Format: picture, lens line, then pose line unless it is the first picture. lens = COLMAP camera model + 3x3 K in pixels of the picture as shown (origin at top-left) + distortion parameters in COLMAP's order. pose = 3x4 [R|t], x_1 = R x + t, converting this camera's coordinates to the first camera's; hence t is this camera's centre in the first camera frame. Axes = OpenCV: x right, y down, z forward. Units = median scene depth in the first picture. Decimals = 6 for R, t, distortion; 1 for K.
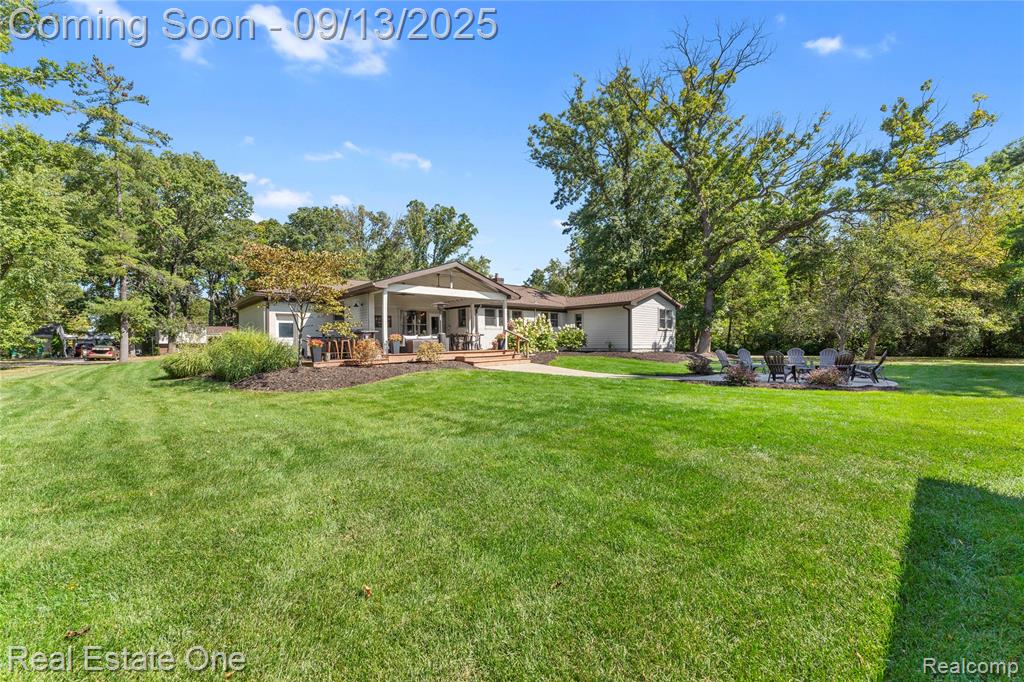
lens RADIAL K [[415.2, 0, 509.4], [0, 415.2, 342.6], [0, 0, 1]] dist [-0.003844, -0.000128]
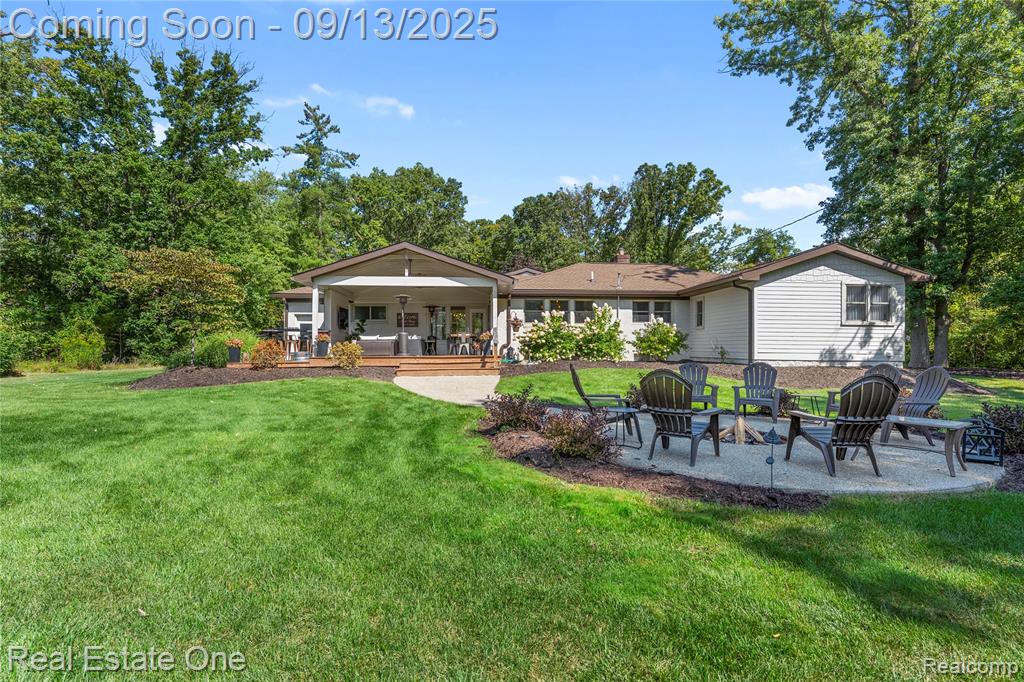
lens RADIAL K [[518.3, 0, 511.1], [0, 518.3, 336.3], [0, 0, 1]] dist [-0.000340, -0.000158]
pose [[0.783842, -0.003352, -0.620951, 0.285395], [-0.012399, 0.999702, -0.021047, 0.001365], [0.620836, 0.024197, 0.783567, 0.158543]]
